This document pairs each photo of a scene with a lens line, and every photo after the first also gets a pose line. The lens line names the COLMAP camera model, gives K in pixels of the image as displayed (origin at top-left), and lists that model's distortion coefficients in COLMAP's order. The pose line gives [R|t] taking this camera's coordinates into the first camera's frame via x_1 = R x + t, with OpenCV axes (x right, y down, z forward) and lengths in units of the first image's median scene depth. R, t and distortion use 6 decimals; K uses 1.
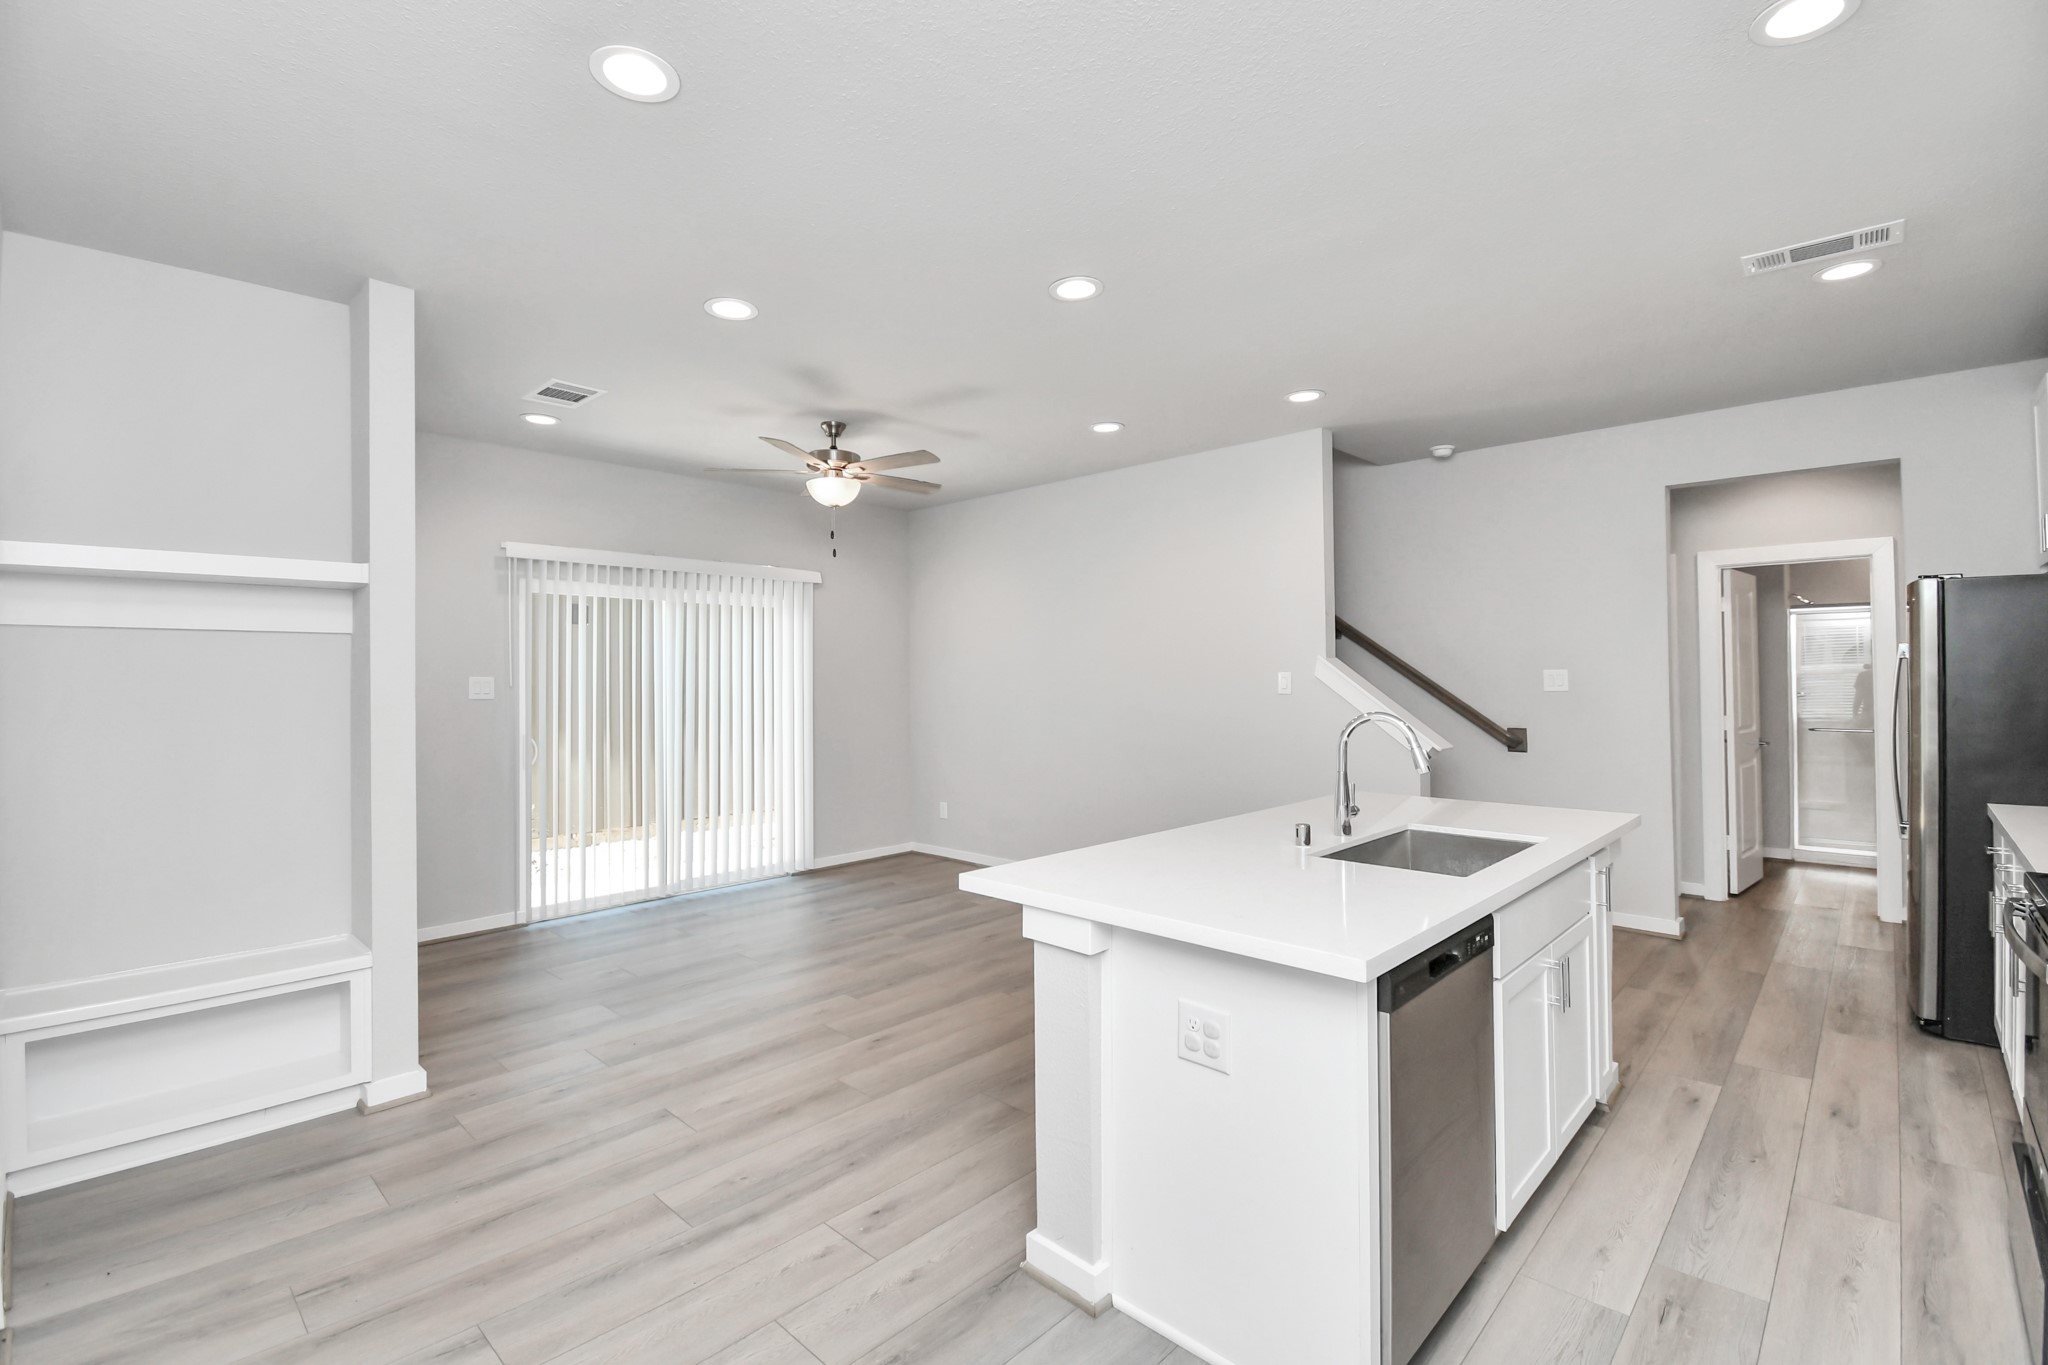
lens RADIAL K [[899.3, 0, 1032.4], [0, 899.3, 667.6], [0, 0, 1]] dist [0.002249, -0.013952]
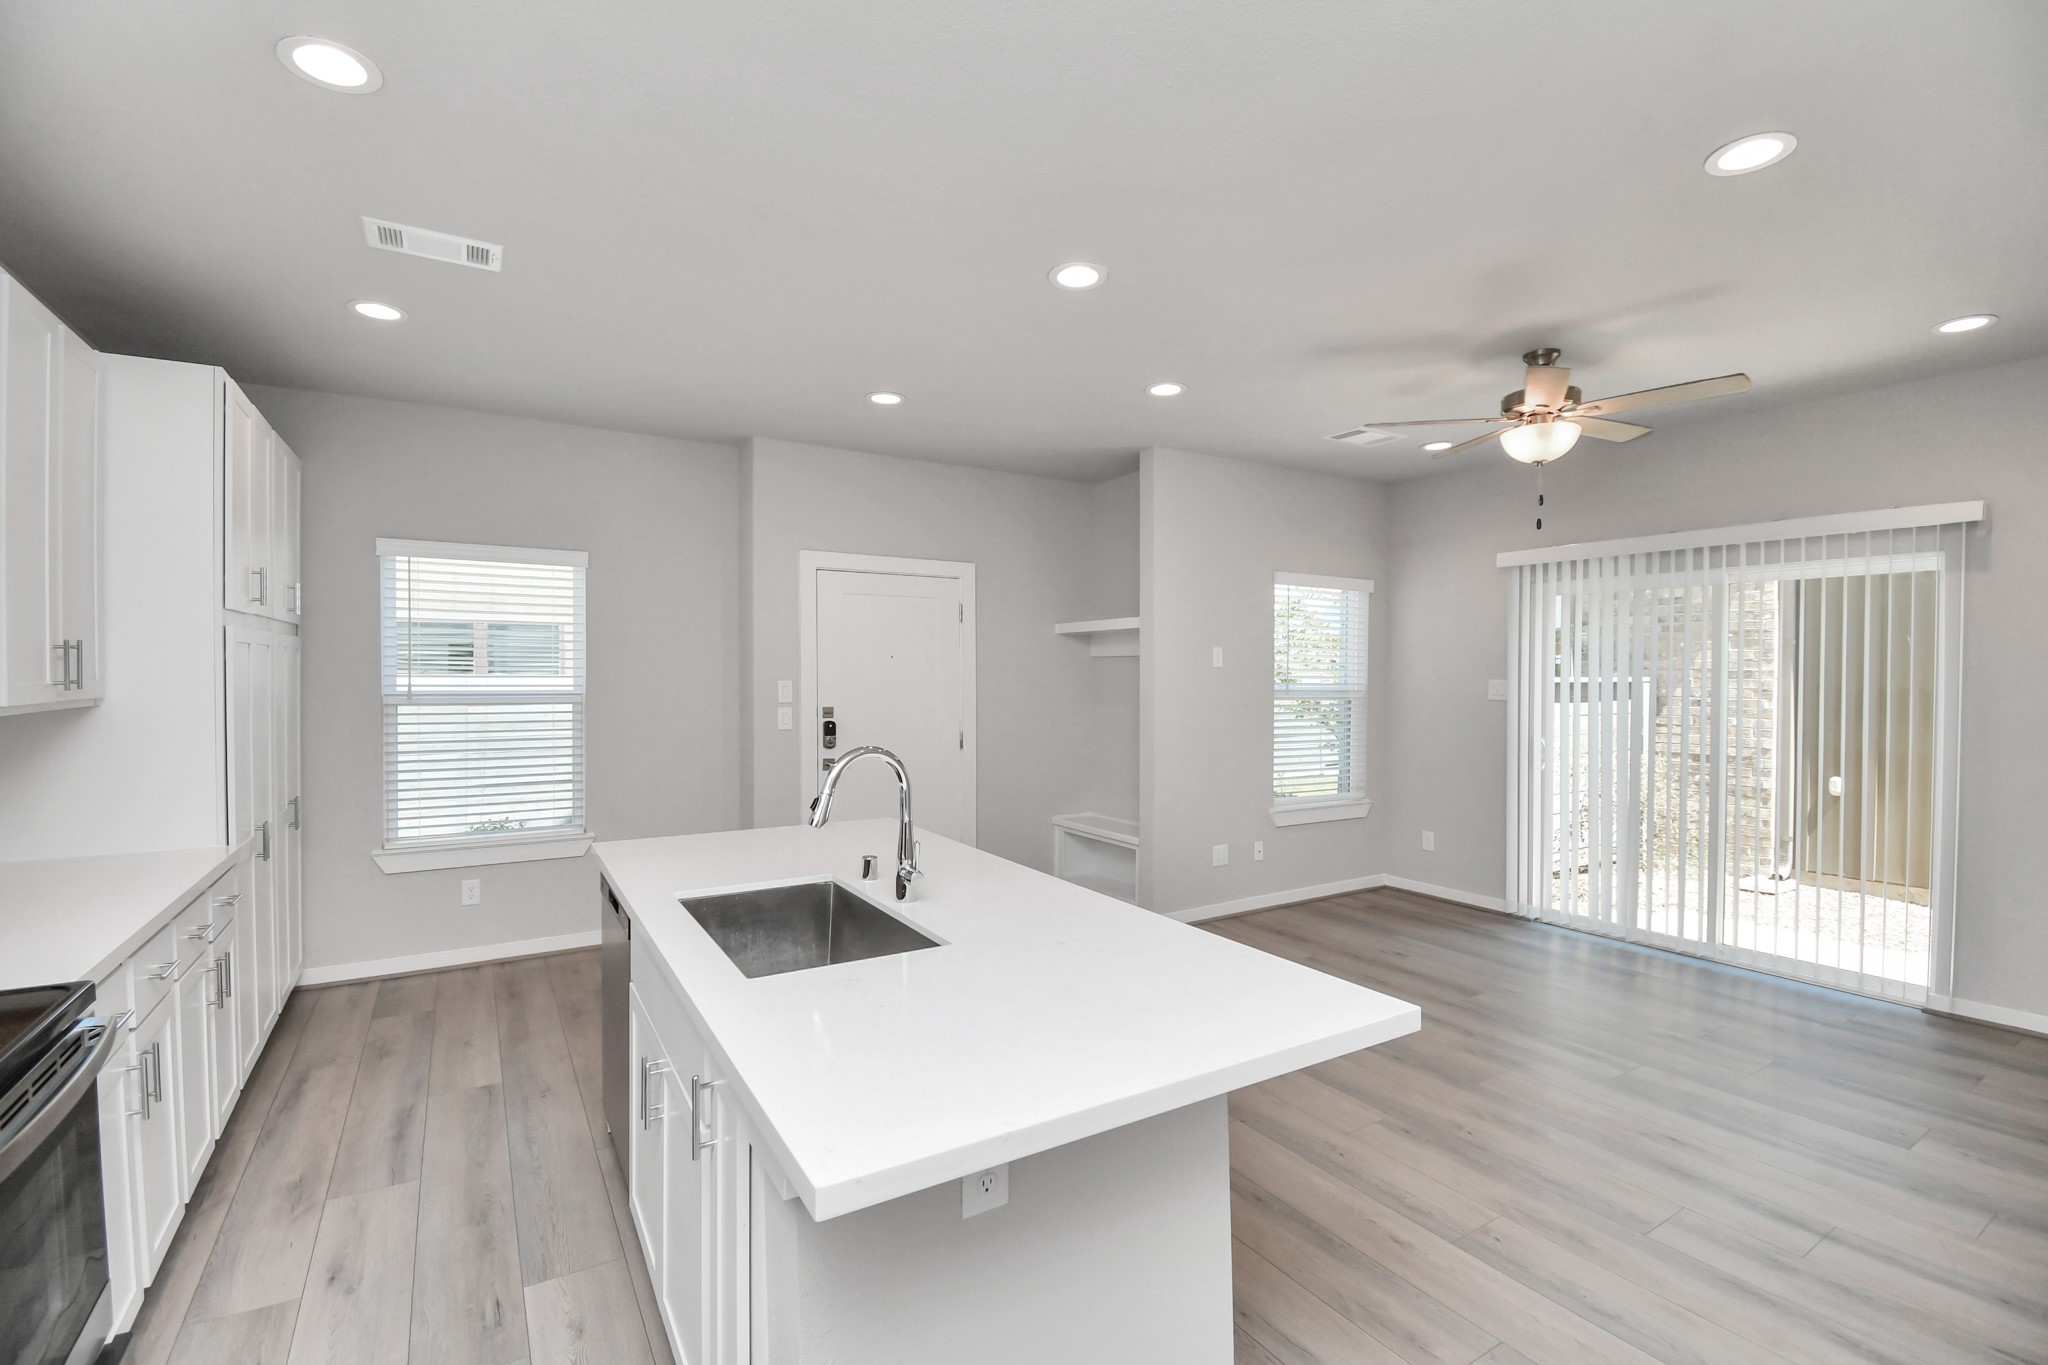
lens RADIAL K [[899.3, 0, 1020.0], [0, 899.3, 691.8], [0, 0, 1]] dist [0.002249, -0.013952]
pose [[-0.273963, 0.027065, -0.961359, 1.037391], [0.013292, 0.999615, 0.024354, -0.015691], [0.961648, -0.006106, -0.274218, 1.273861]]
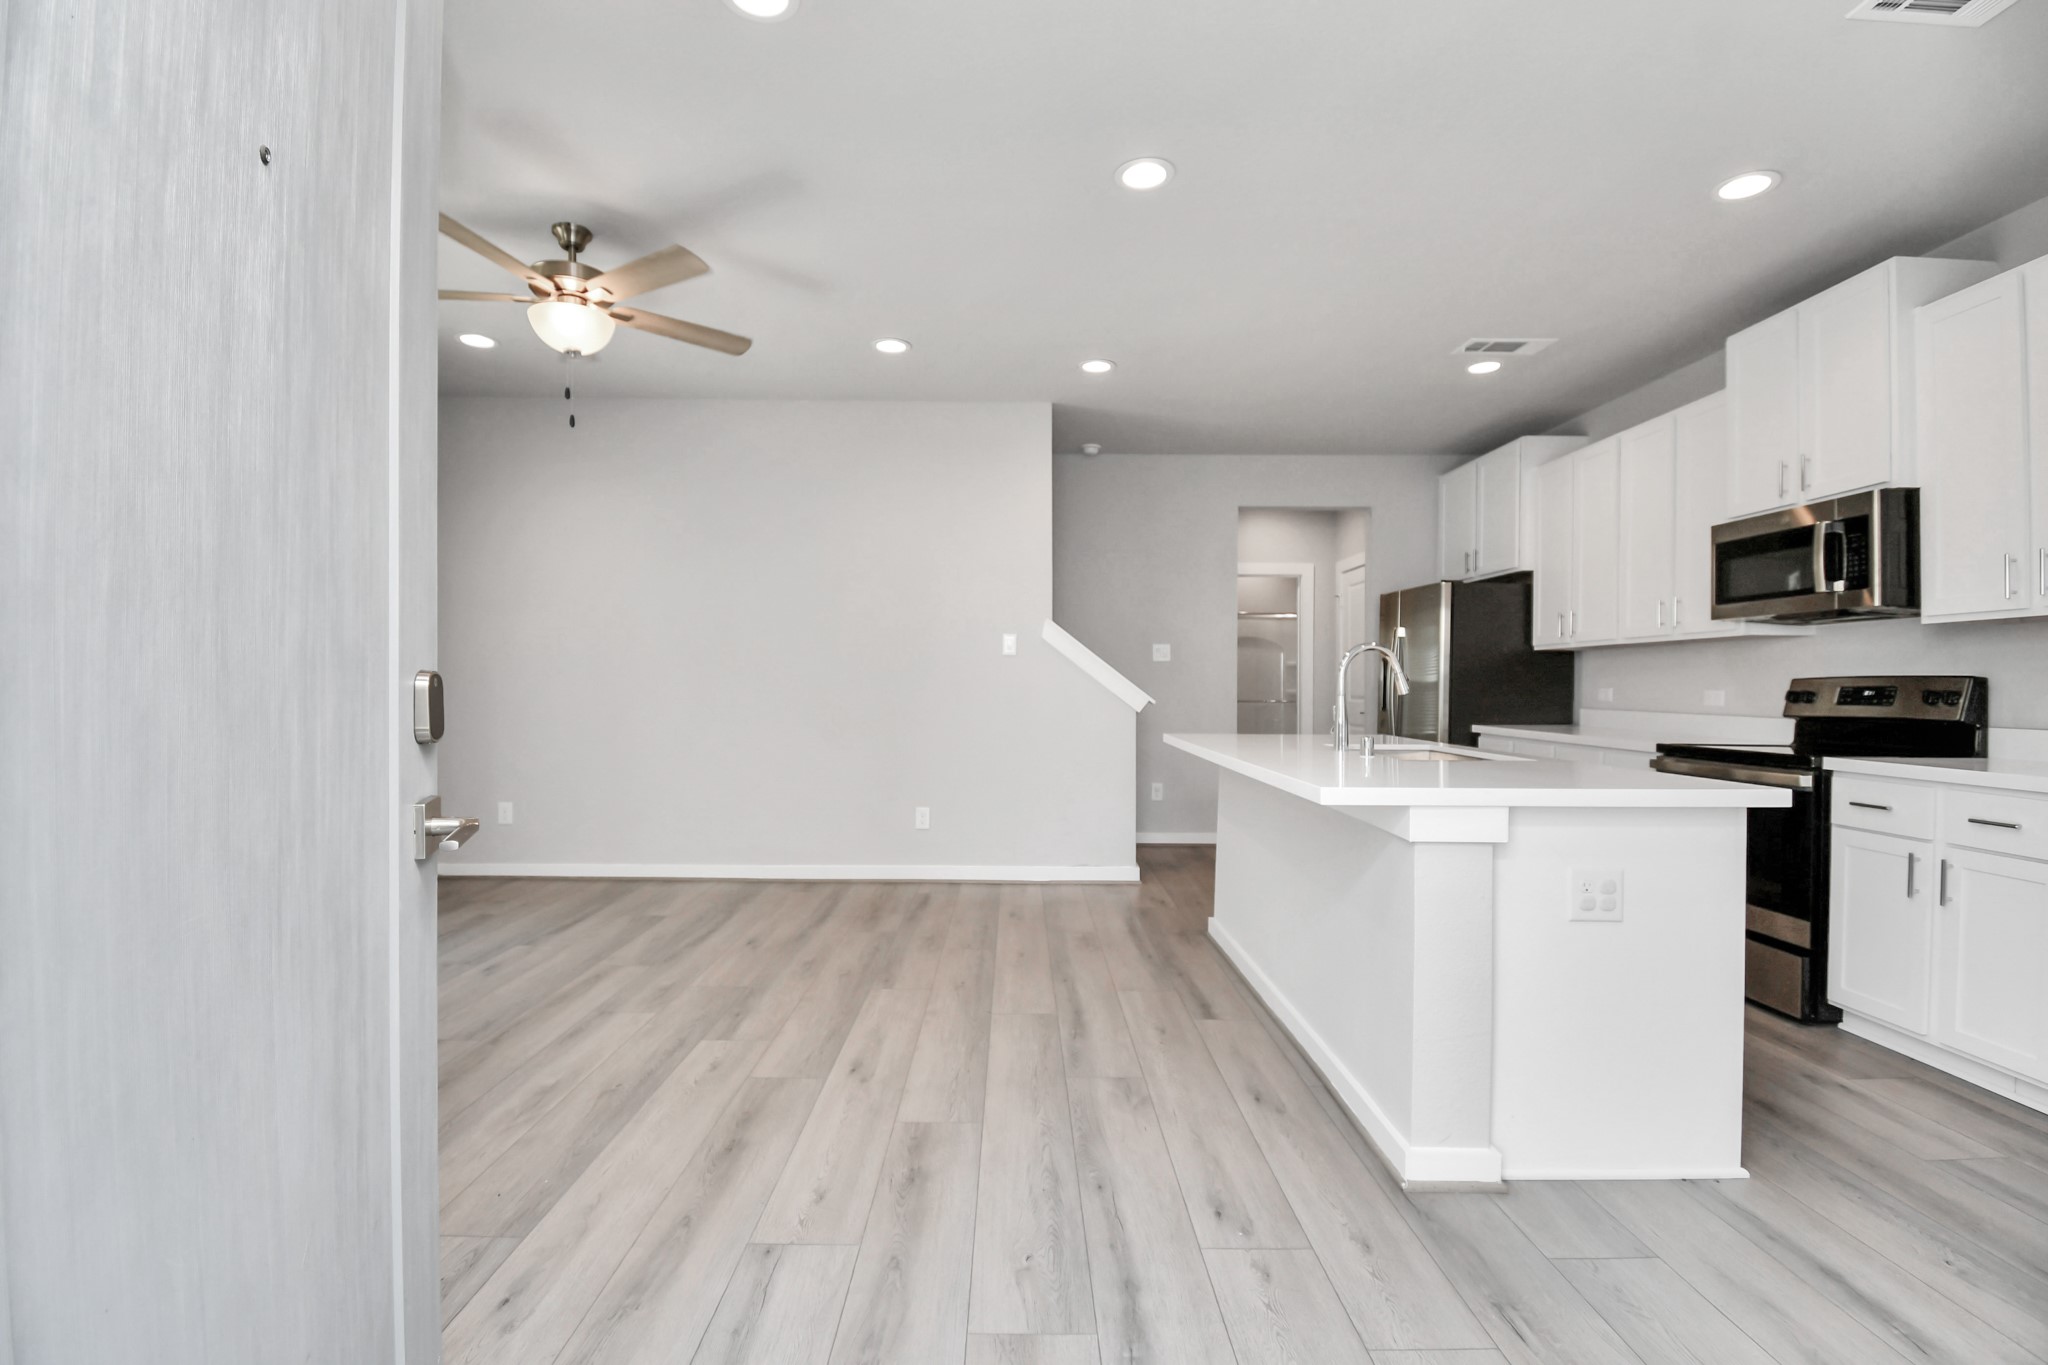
lens RADIAL K [[899.3, 0, 1011.3], [0, 899.3, 677.0], [0, 0, 1]] dist [0.002249, -0.013952]
pose [[0.737931, 0.018748, 0.674616, -0.707022], [-0.020364, 0.999777, -0.005510, 0.103189], [-0.674569, -0.009672, 0.738149, 0.430171]]
